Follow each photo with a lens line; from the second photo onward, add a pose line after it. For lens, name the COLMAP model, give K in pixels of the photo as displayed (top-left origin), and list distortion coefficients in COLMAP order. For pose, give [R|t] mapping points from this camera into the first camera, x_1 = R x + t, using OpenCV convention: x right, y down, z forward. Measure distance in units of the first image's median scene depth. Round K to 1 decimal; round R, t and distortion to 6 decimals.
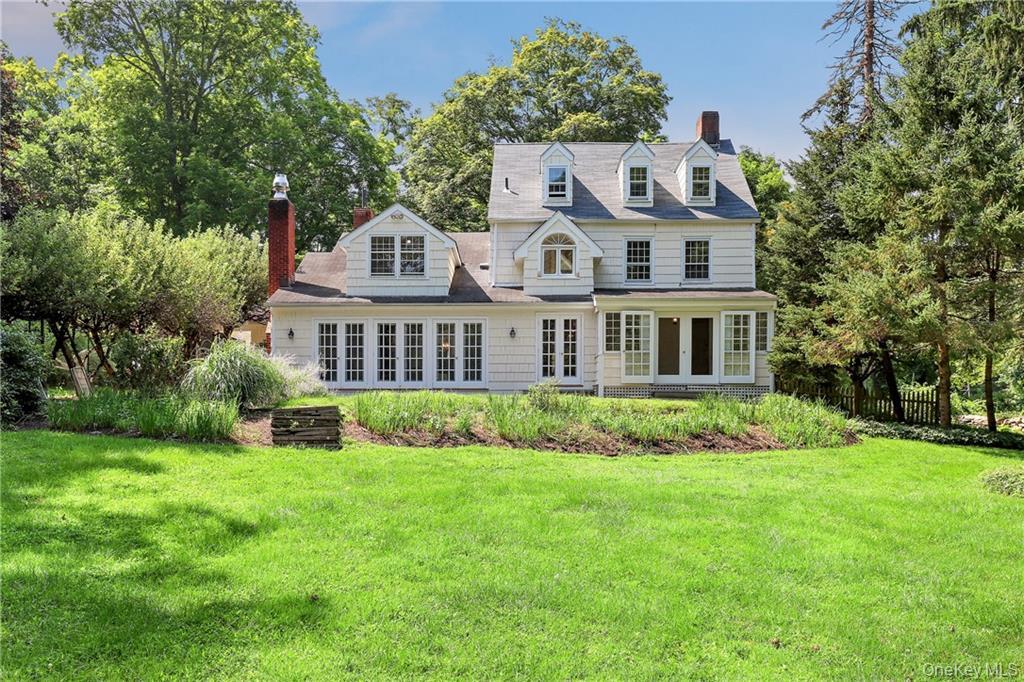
lens RADIAL K [[1032.2, 0, 512.4], [0, 1032.2, 340.5], [0, 0, 1]] dist [0.001605, 0.000000]
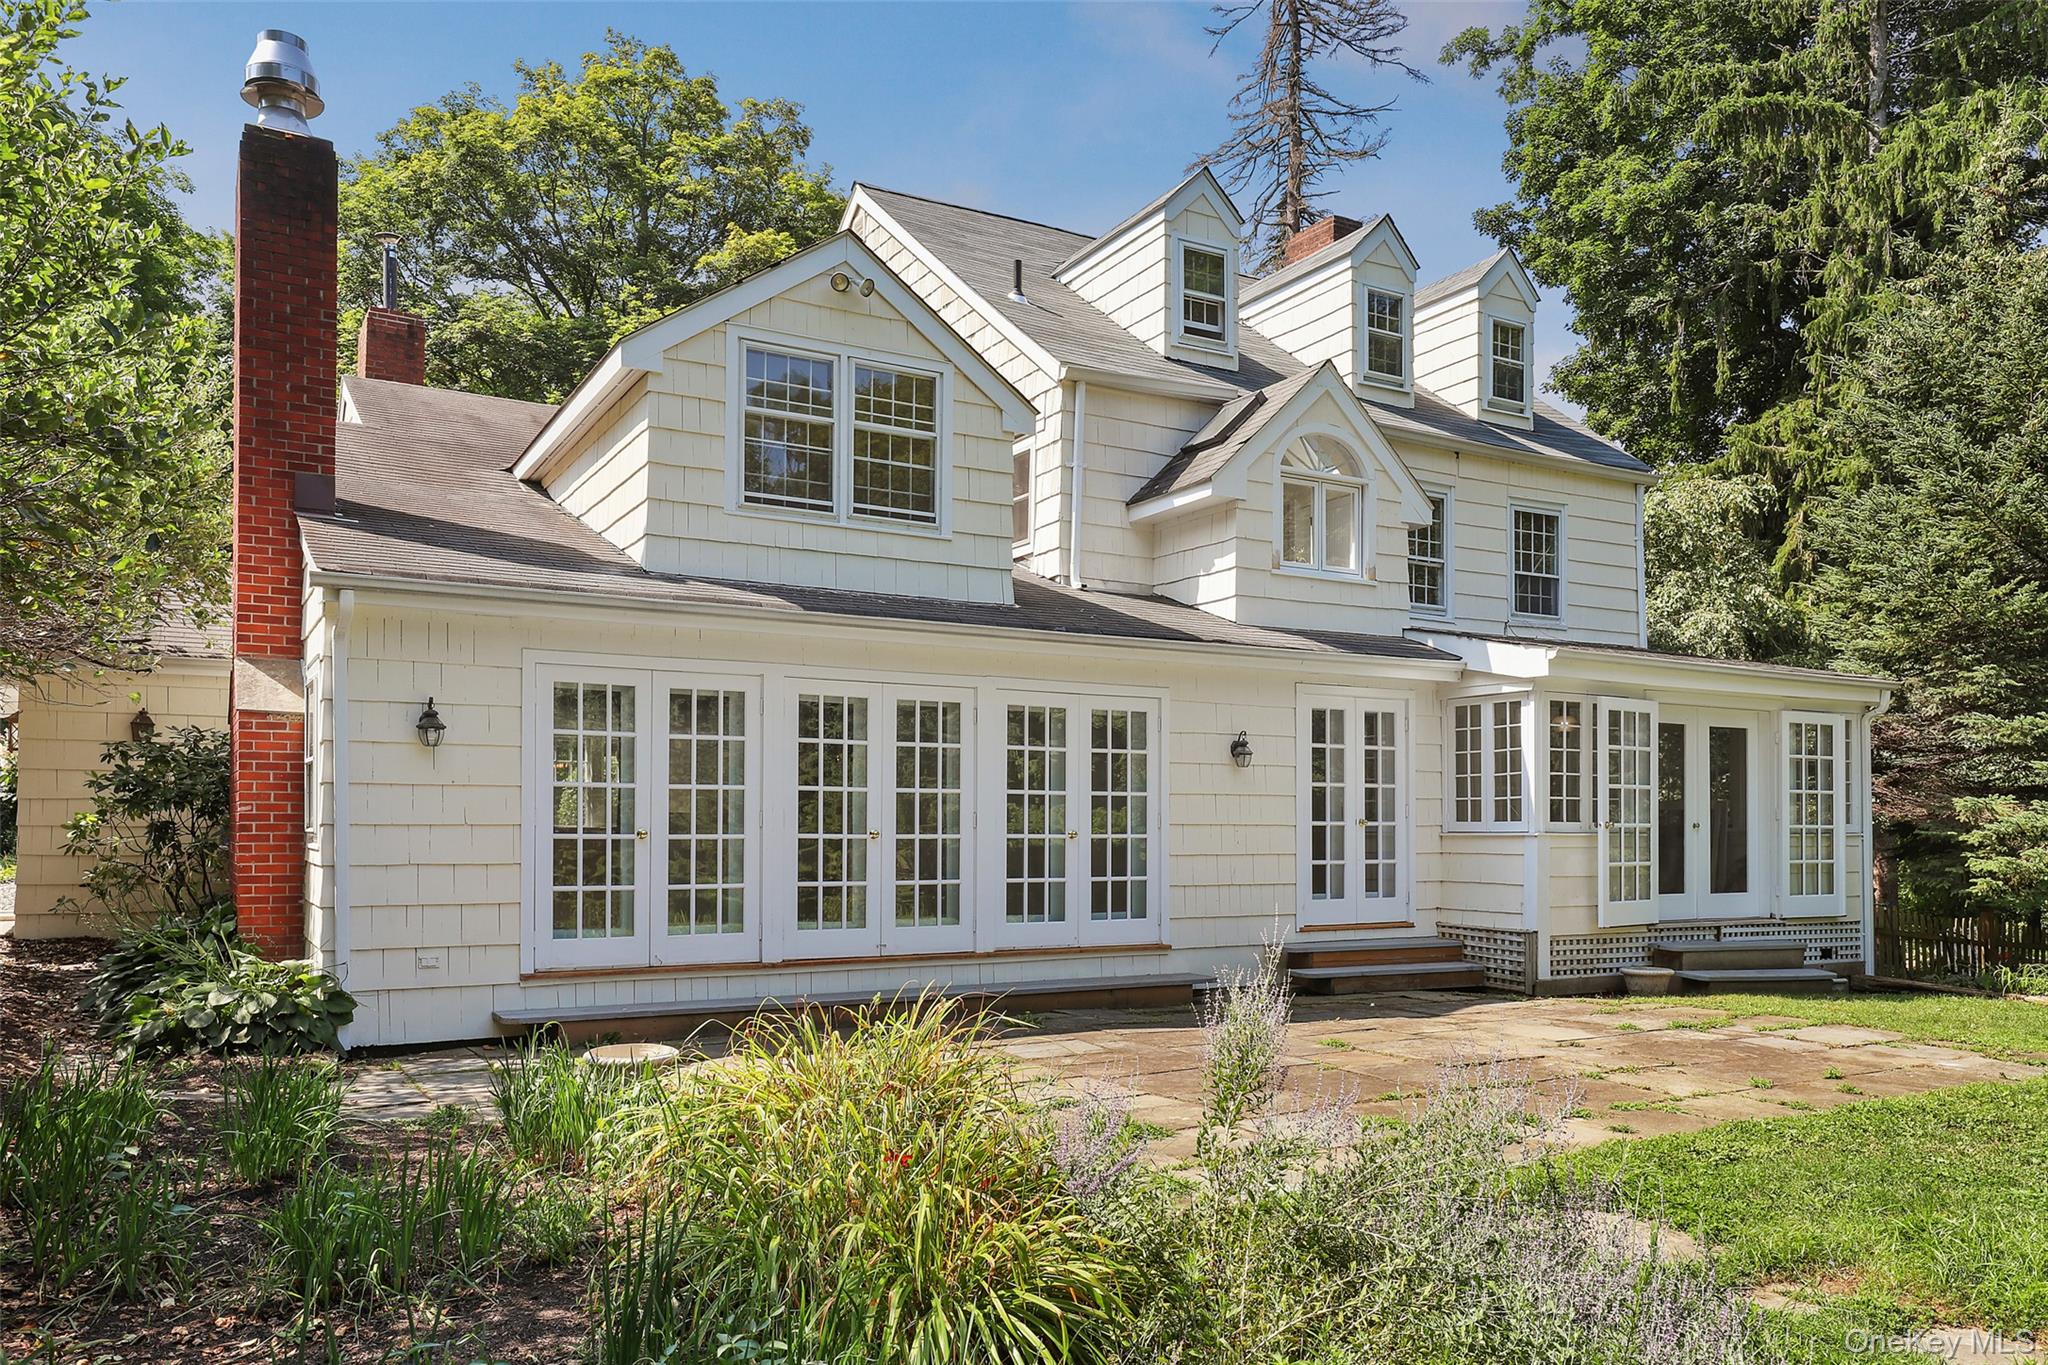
lens RADIAL K [[1492.0, 0, 1022.1], [0, 1492.0, 685.1], [0, 0, 1]] dist [0.003361, 0.000558]
pose [[0.849189, 0.052788, 0.525444, -0.273760], [-0.043986, 0.998604, -0.029237, -0.010653], [-0.526254, 0.001715, 0.850325, 0.668750]]
